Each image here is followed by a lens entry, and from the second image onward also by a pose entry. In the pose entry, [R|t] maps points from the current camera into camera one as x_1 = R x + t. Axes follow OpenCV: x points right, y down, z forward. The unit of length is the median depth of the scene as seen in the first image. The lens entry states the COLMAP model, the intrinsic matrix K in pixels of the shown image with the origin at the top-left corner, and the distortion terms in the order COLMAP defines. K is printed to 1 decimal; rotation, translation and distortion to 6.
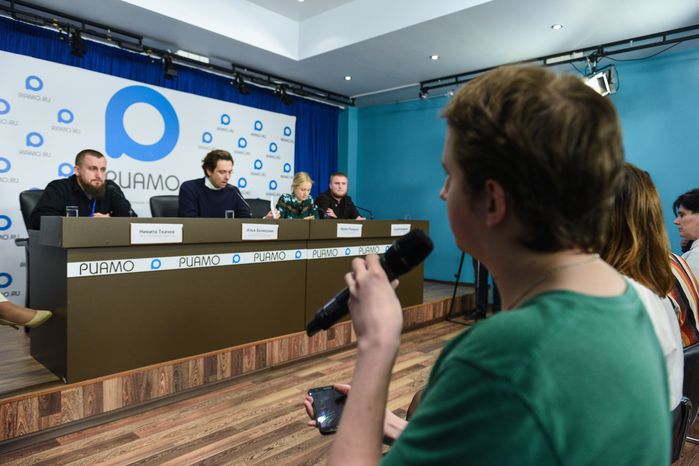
lens RADIAL K [[471.9, 0, 350.4], [0, 471.9, 232.0], [0, 0, 1]] dist [0.008087, -0.003753]
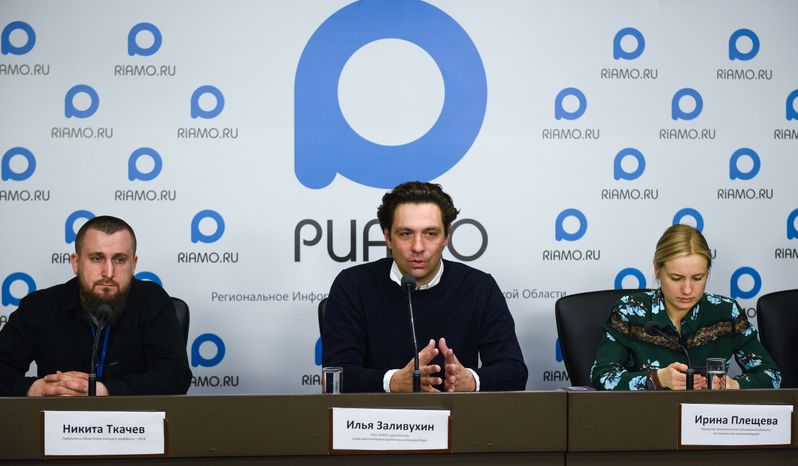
lens RADIAL K [[1577.4, 0, 400.3], [0, 1577.4, 216.1], [0, 0, 1]] dist [-0.014501, 0.000000]
pose [[0.743622, -0.016420, -0.668399, 0.489368], [-0.009299, 0.999348, -0.034896, -0.094156], [0.668536, 0.032165, 0.742984, 0.058235]]
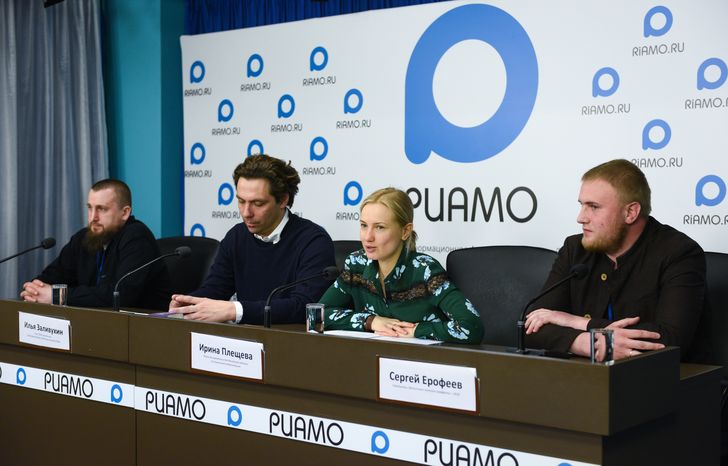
lens RADIAL K [[1079.6, 0, 361.0], [0, 1079.6, 237.4], [0, 0, 1]] dist [0.006512, 0.000000]
pose [[0.048602, 0.013147, -0.998732, 0.731351], [-0.038182, 0.999207, 0.011295, -0.094445], [0.998088, 0.037584, 0.049065, 0.963696]]
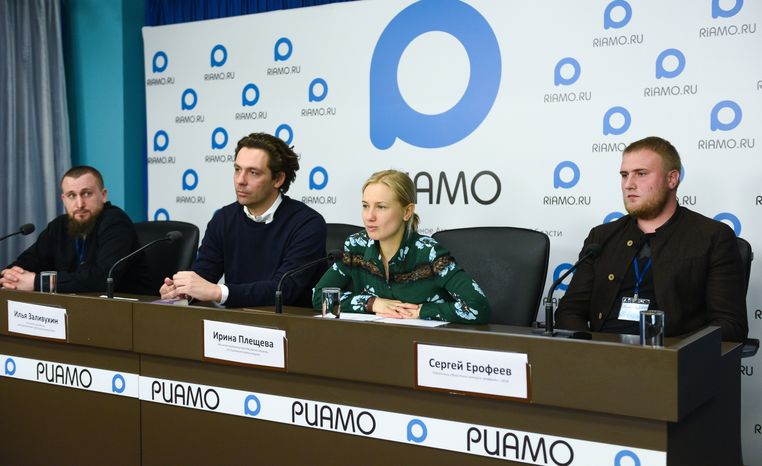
lens RADIAL K [[954.3, 0, 379.6], [0, 954.3, 226.1], [0, 0, 1]] dist [0.010545, 0.000000]
pose [[0.161717, 0.018816, -0.986658, 0.628794], [-0.029267, 0.999470, 0.014264, -0.091245], [0.986403, 0.026570, 0.162182, 0.895948]]
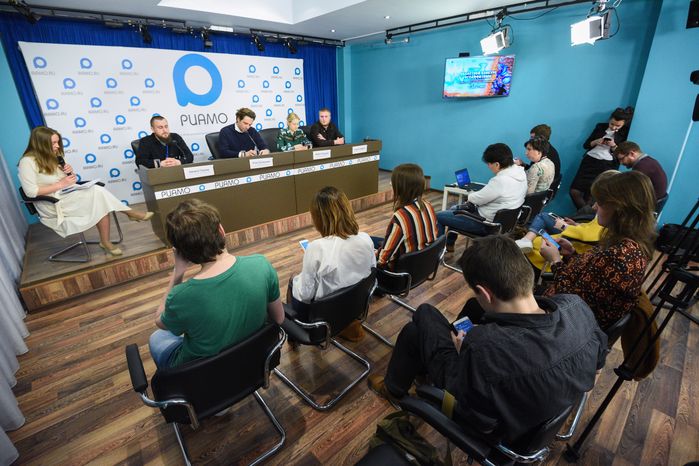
lens RADIAL K [[325.2, 0, 346.5], [0, 325.2, 235.2], [0, 0, 1]] dist [-0.017002, -0.011105]
pose [[0.993963, 0.005255, -0.109590, 0.189658], [0.032812, 0.938901, 0.342619, -0.111973], [0.104695, -0.344146, 0.933061, -0.127808]]
